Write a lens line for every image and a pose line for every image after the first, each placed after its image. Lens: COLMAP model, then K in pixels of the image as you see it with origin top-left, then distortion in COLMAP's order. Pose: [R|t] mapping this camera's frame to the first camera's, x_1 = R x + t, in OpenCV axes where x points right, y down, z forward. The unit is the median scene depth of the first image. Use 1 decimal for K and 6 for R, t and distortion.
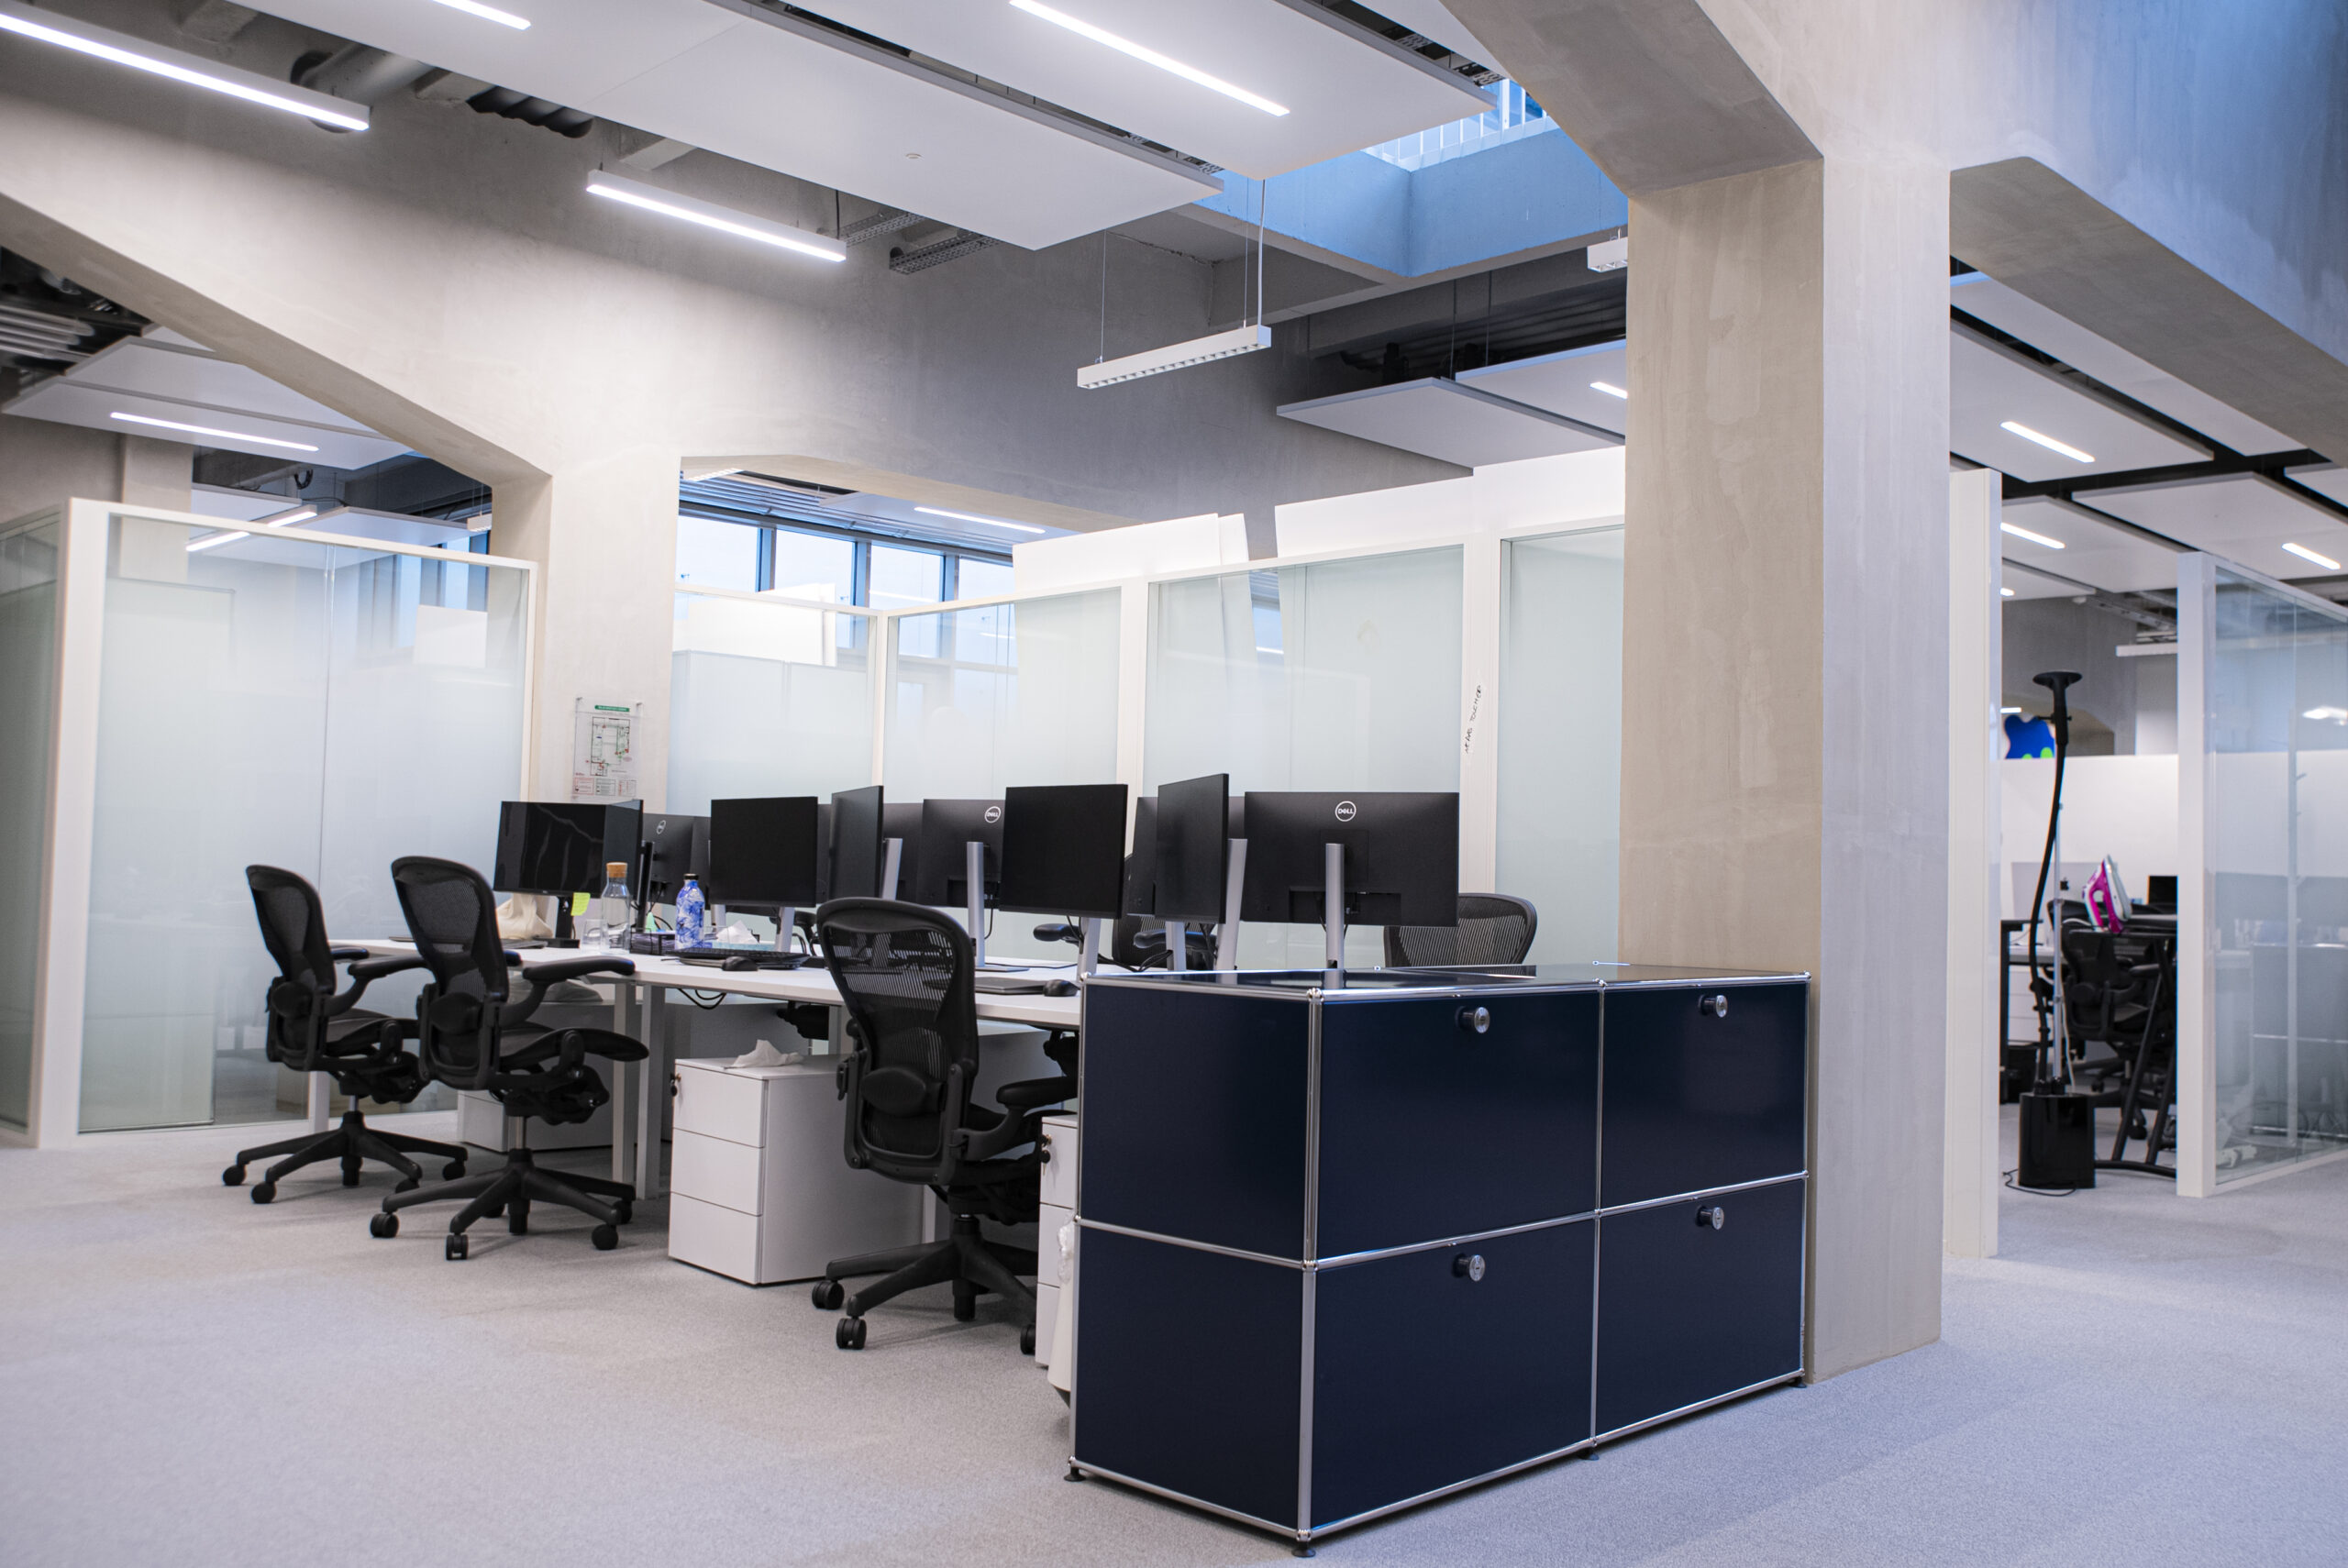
lens RADIAL K [[1977.8, 0, 1171.0], [0, 1977.8, 781.3], [0, 0, 1]] dist [-0.004474, -0.001452]
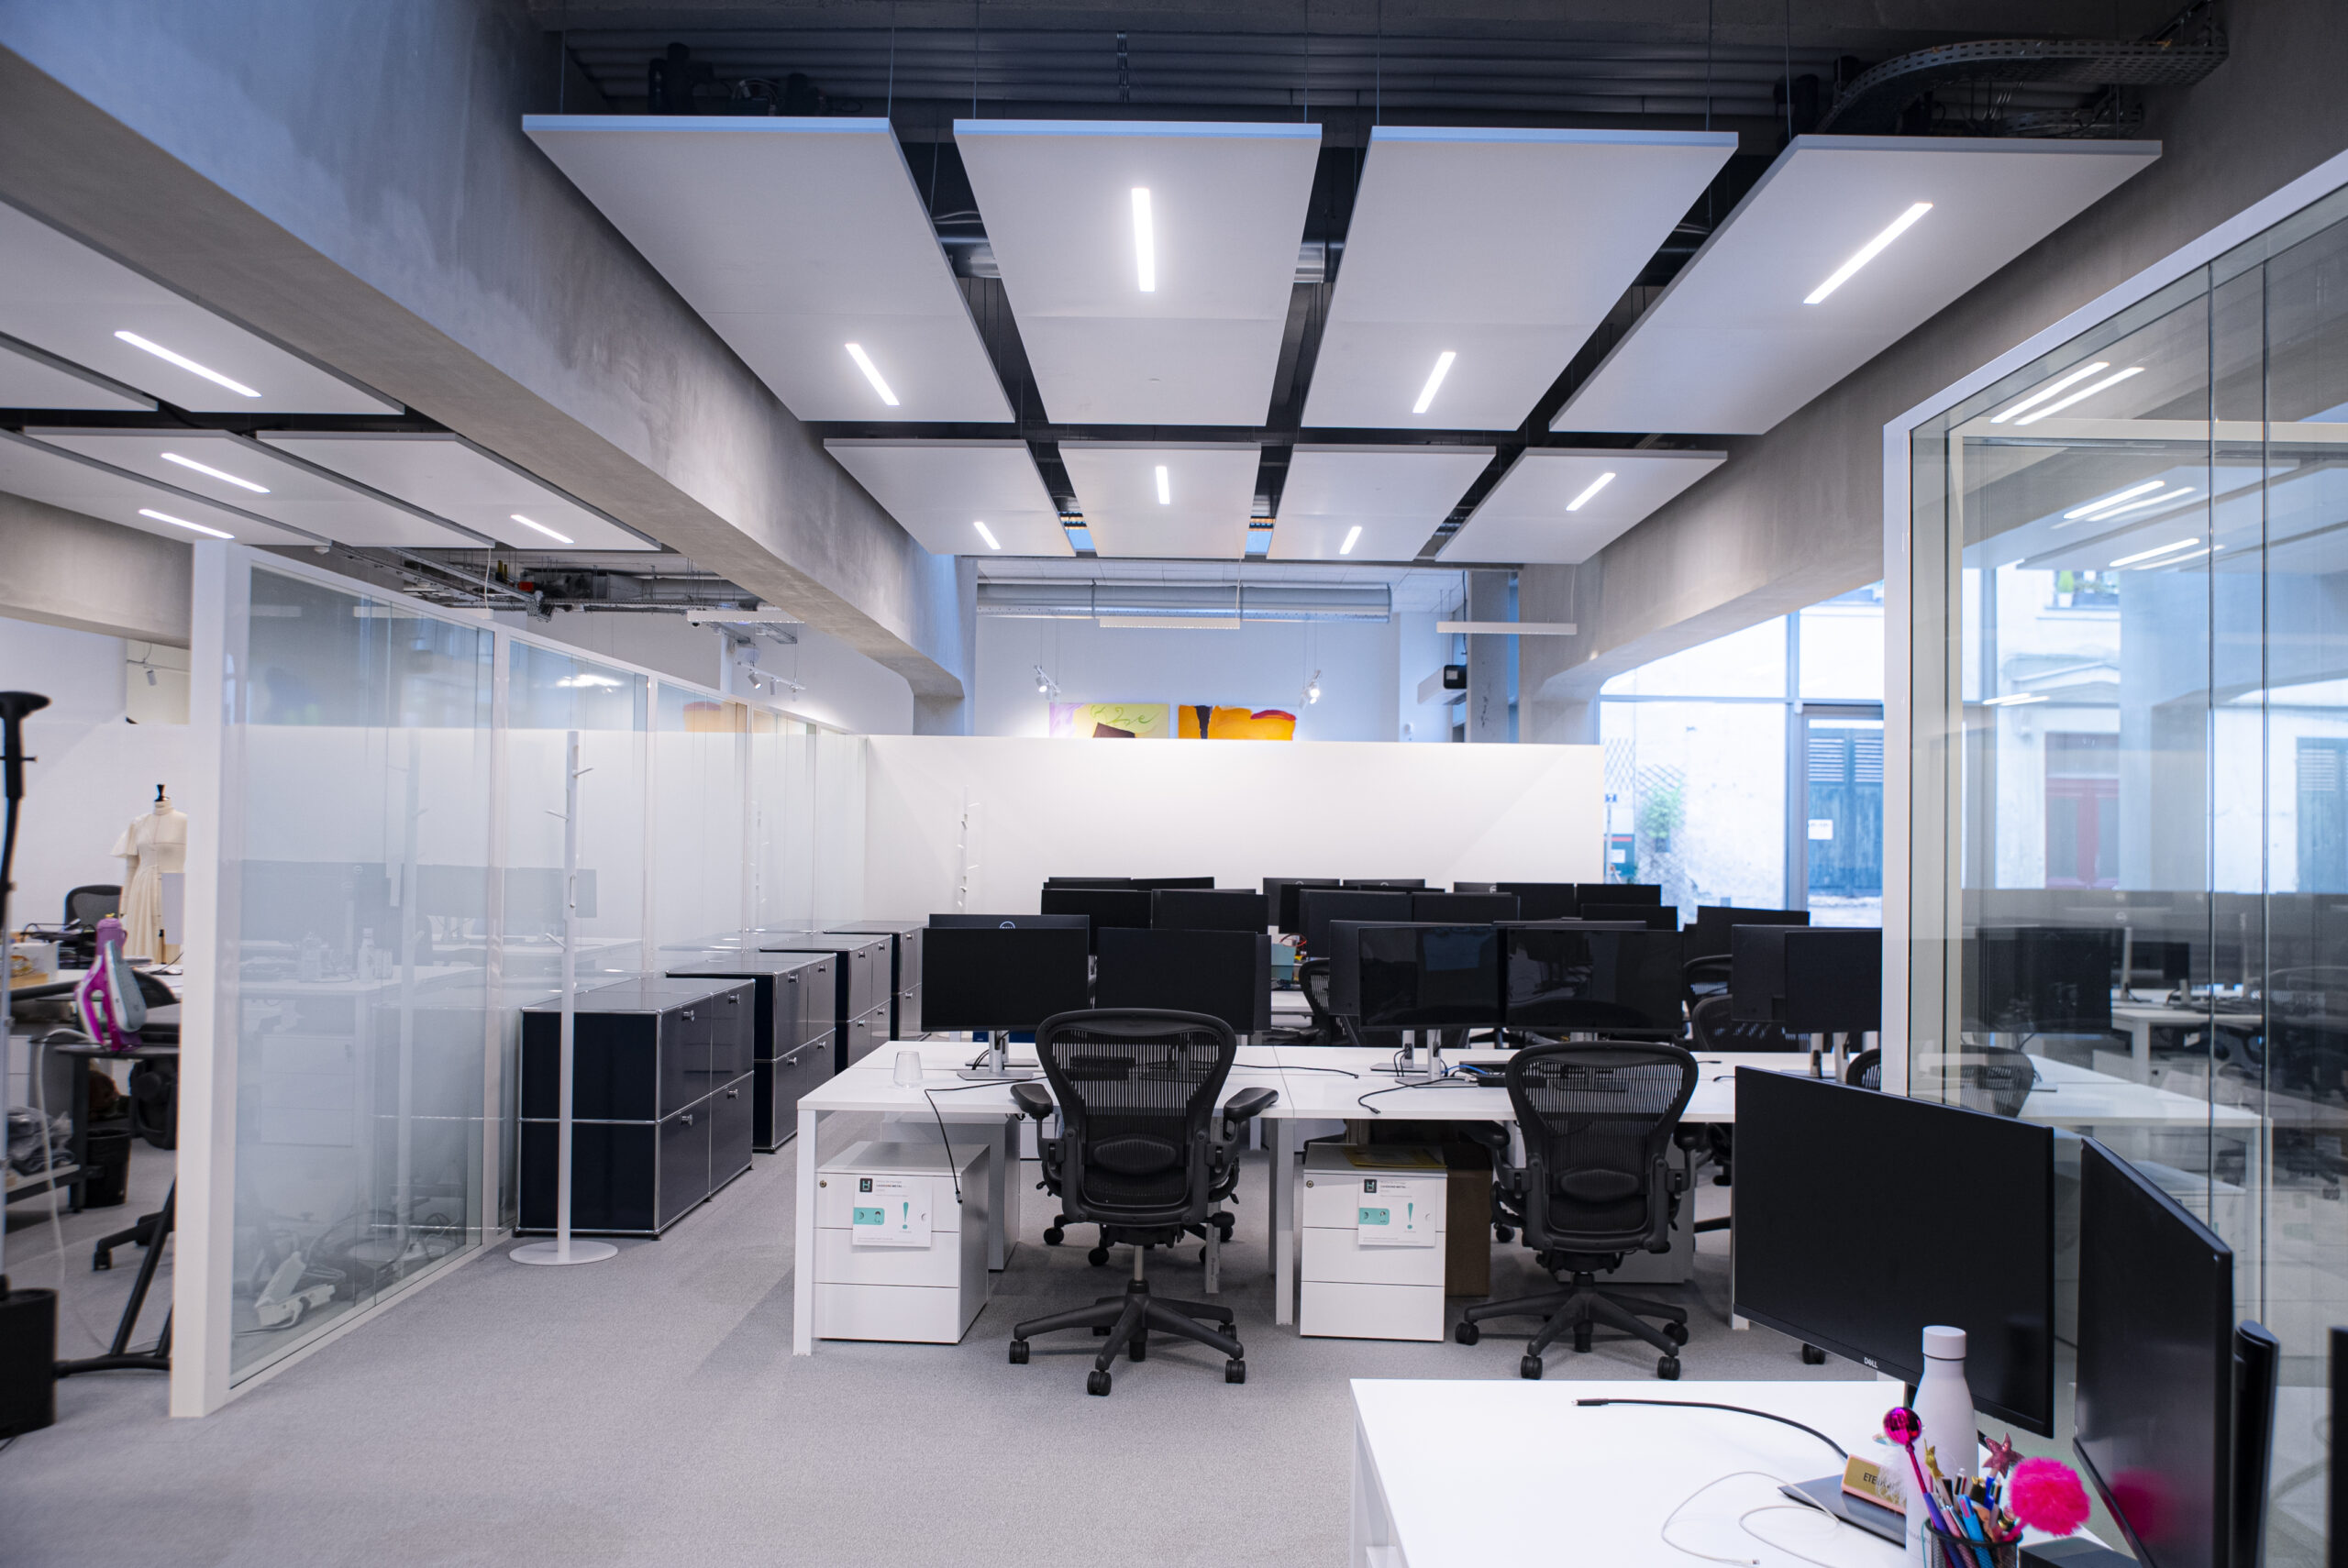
lens RADIAL K [[1977.8, 0, 1176.2], [0, 1977.8, 789.2], [0, 0, 1]] dist [-0.004474, -0.001452]
pose [[0.720663, -0.001363, 0.693285, 0.247331], [-0.029266, 0.999047, 0.032385, -0.052979], [-0.692668, -0.043628, 0.719936, 0.201086]]
